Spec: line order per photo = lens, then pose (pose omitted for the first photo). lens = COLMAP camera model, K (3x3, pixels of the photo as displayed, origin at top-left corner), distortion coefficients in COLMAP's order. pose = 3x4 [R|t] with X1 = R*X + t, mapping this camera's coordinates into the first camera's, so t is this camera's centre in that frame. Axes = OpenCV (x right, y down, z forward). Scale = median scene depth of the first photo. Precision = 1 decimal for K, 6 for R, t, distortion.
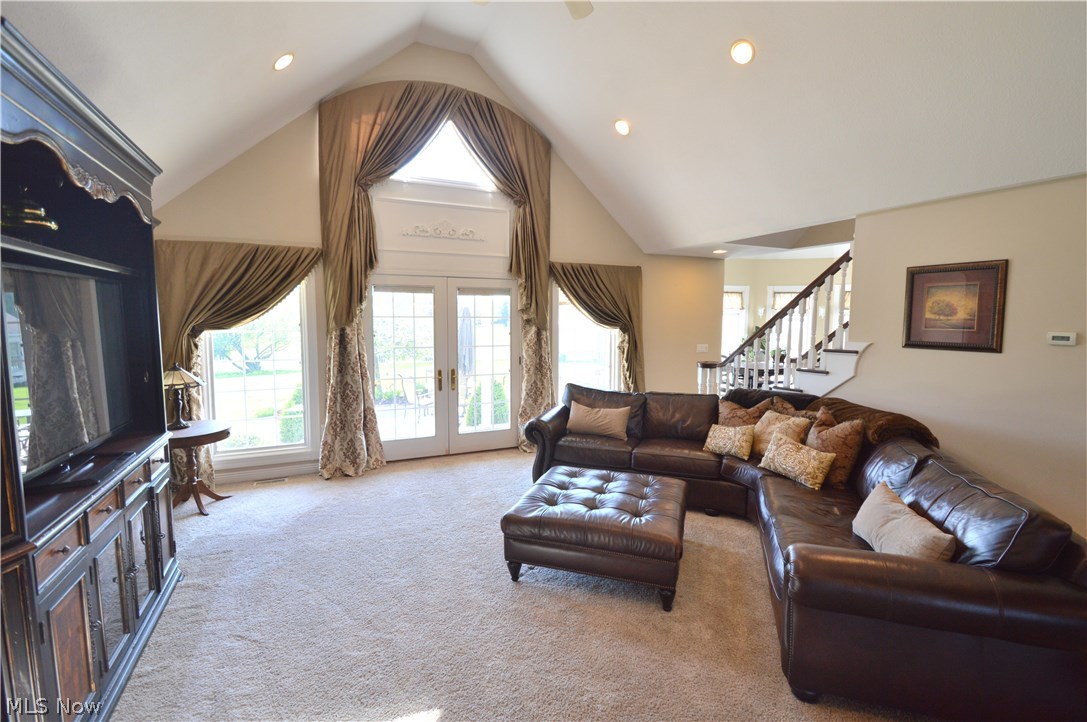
lens RADIAL K [[483.1, 0, 539.2], [0, 483.1, 354.1], [0, 0, 1]] dist [0.015064, -0.016820]
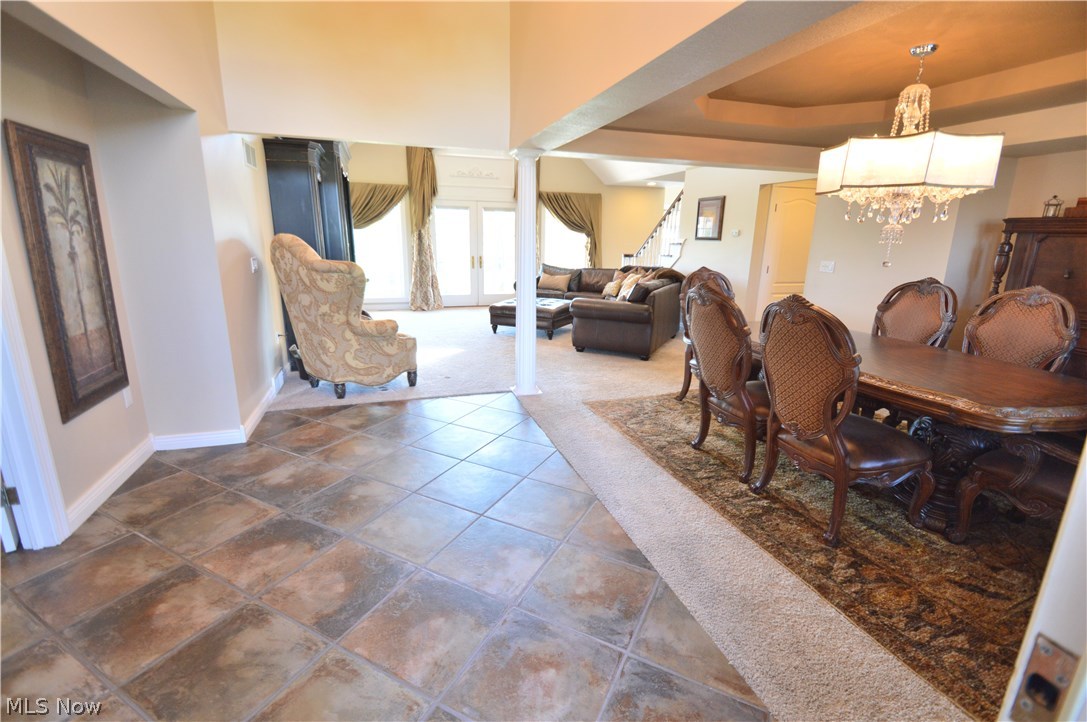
lens RADIAL K [[483.1, 0, 539.2], [0, 483.1, 354.1], [0, 0, 1]] dist [0.015064, -0.016820]
pose [[0.992941, 0.039005, -0.112012, 0.262543], [-0.020187, 0.986176, 0.164466, 0.097659], [0.116879, -0.161044, 0.980002, -0.805028]]
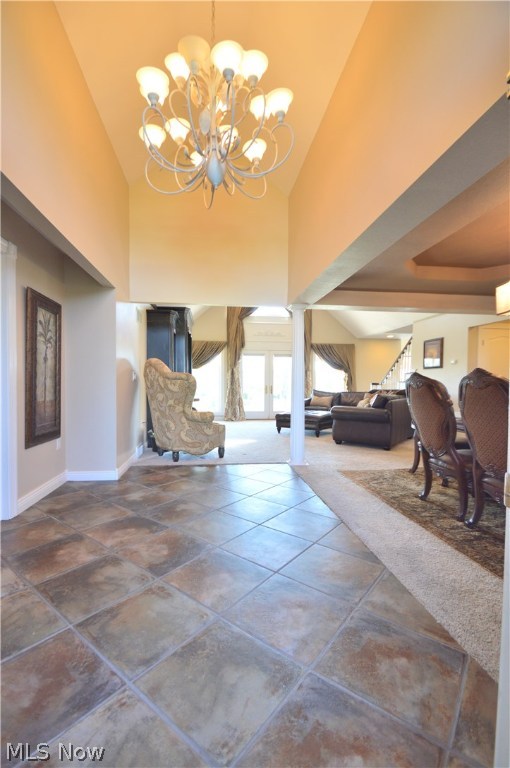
lens RADIAL K [[341.3, 0, 247.8], [0, 341.3, 392.2], [0, 0, 1]] dist [0.015064, -0.016820]
pose [[0.950889, 0.011121, -0.309331, 0.295731], [-0.027730, 0.998397, -0.049347, 0.176872], [0.308287, 0.055501, 0.949673, -0.857072]]
